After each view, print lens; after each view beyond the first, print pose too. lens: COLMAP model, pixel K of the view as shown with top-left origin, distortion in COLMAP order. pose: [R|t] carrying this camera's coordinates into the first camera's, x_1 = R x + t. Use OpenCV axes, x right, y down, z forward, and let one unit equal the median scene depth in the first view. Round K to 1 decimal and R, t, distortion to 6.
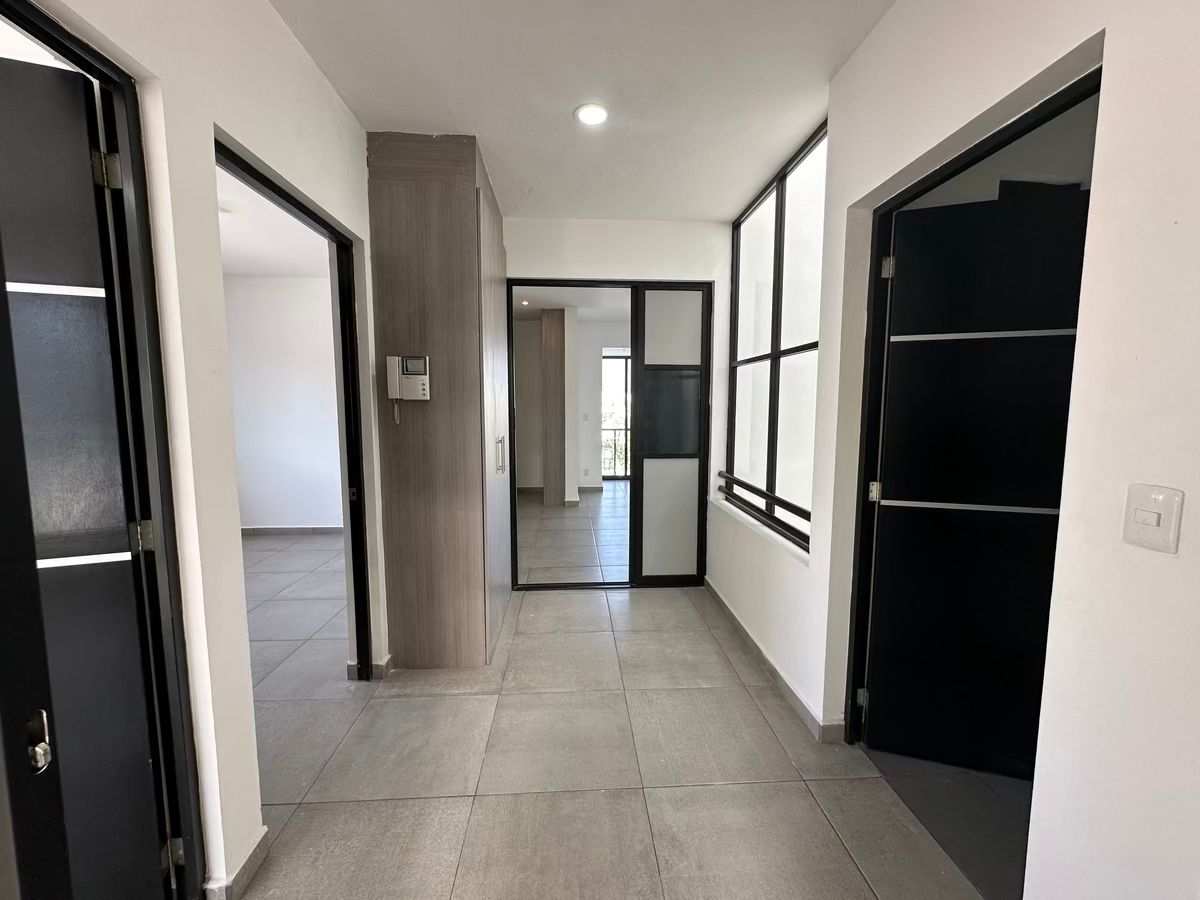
lens RADIAL K [[479.9, 0, 600.0], [0, 479.9, 450.0], [0, 0, 1]] dist [-0.001815, 0.000171]
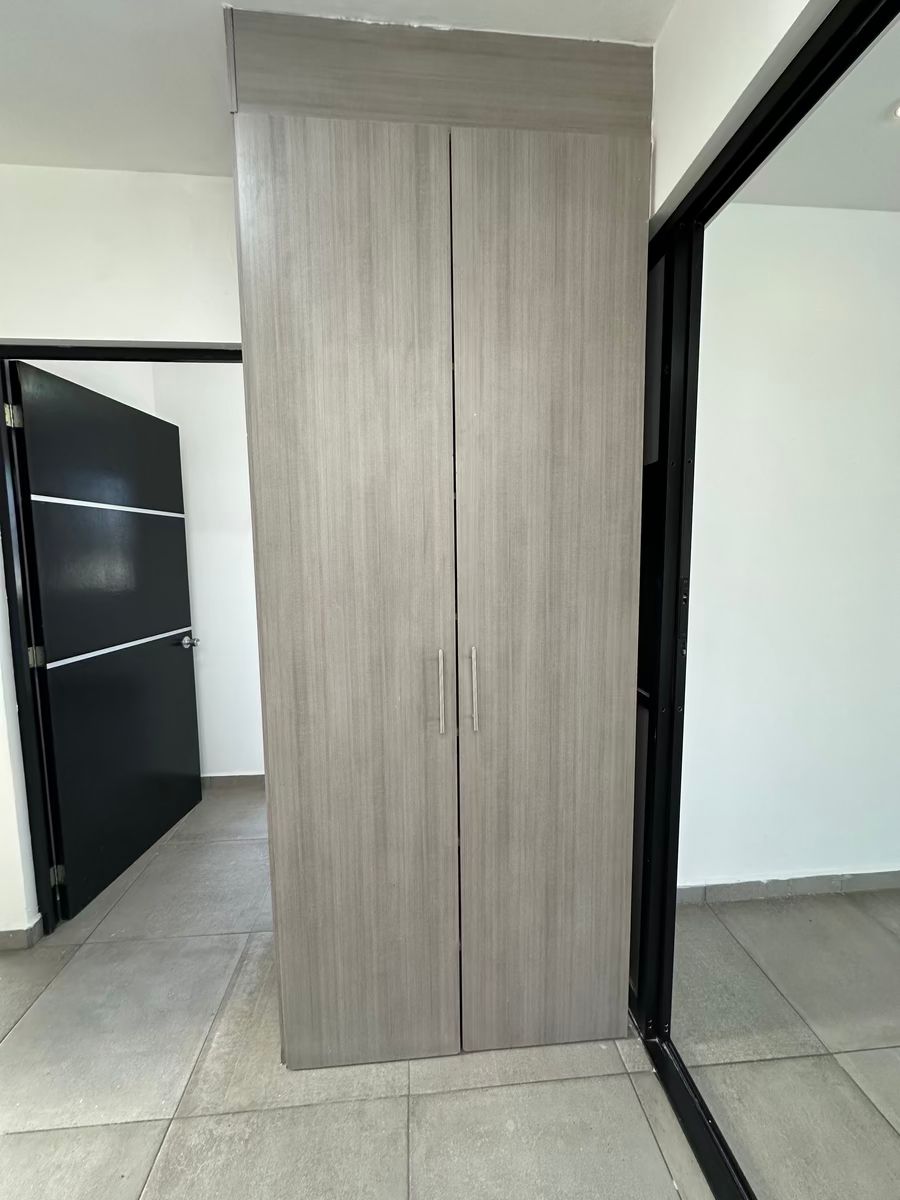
lens RADIAL K [[477.5, 0, 450.0], [0, 477.5, 600.0], [0, 0, 1]] dist [-0.002646, 0.000404]
pose [[0.020957, 0.091361, -0.995597, 0.266131], [-0.090784, 0.991876, 0.089108, -0.130206], [0.995650, 0.088517, 0.029081, 1.245987]]
